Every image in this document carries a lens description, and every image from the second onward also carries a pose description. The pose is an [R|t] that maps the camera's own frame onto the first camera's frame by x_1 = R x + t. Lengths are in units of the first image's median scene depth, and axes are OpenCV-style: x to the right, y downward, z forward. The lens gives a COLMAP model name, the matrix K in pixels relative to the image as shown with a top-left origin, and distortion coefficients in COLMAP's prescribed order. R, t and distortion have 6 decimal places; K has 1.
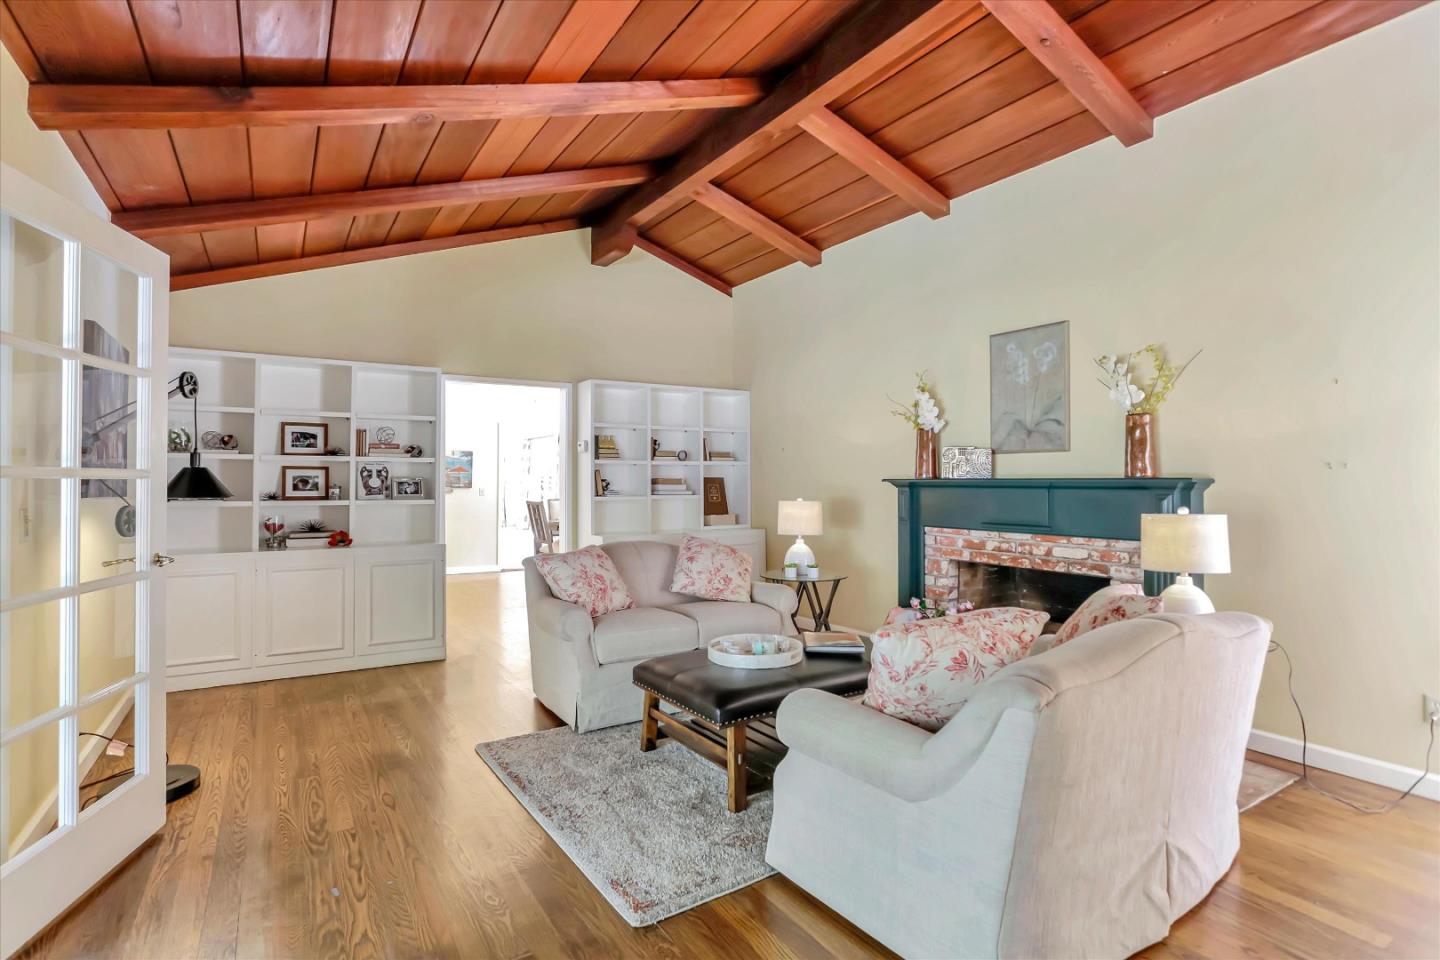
lens RADIAL K [[705.9, 0, 700.0], [0, 705.9, 482.2], [0, 0, 1]] dist [-0.034752, 0.011248]
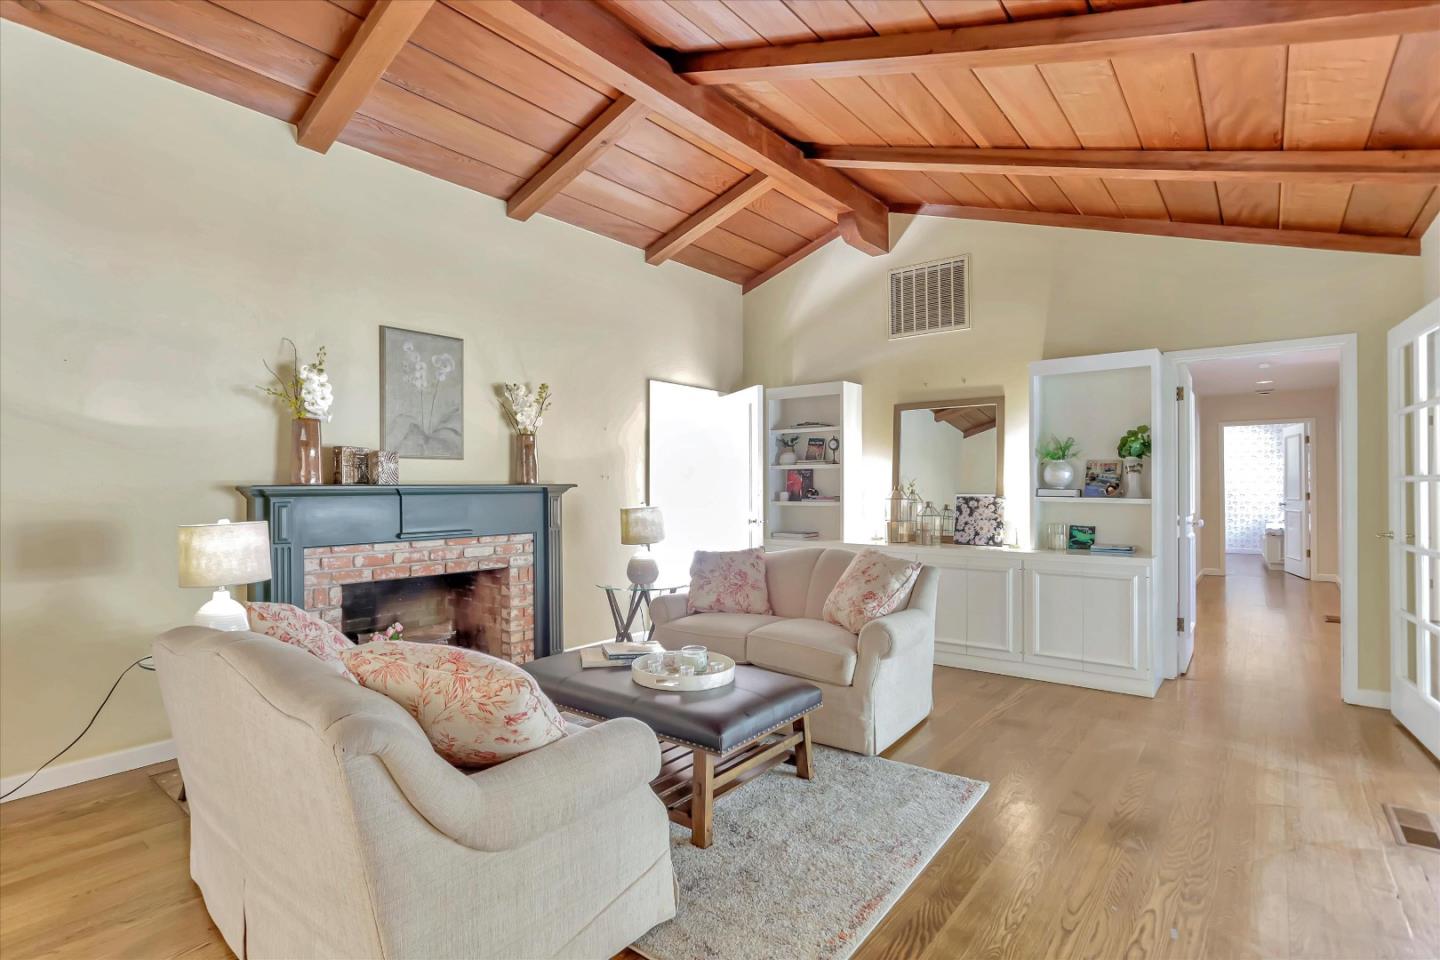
lens RADIAL K [[705.9, 0, 711.3], [0, 705.9, 478.8], [0, 0, 1]] dist [-0.034752, 0.011248]
pose [[-0.342366, 0.010324, 0.939510, -0.591934], [0.005457, 0.999945, -0.008999, -0.002552], [-0.939551, 0.002046, -0.342404, 0.946076]]
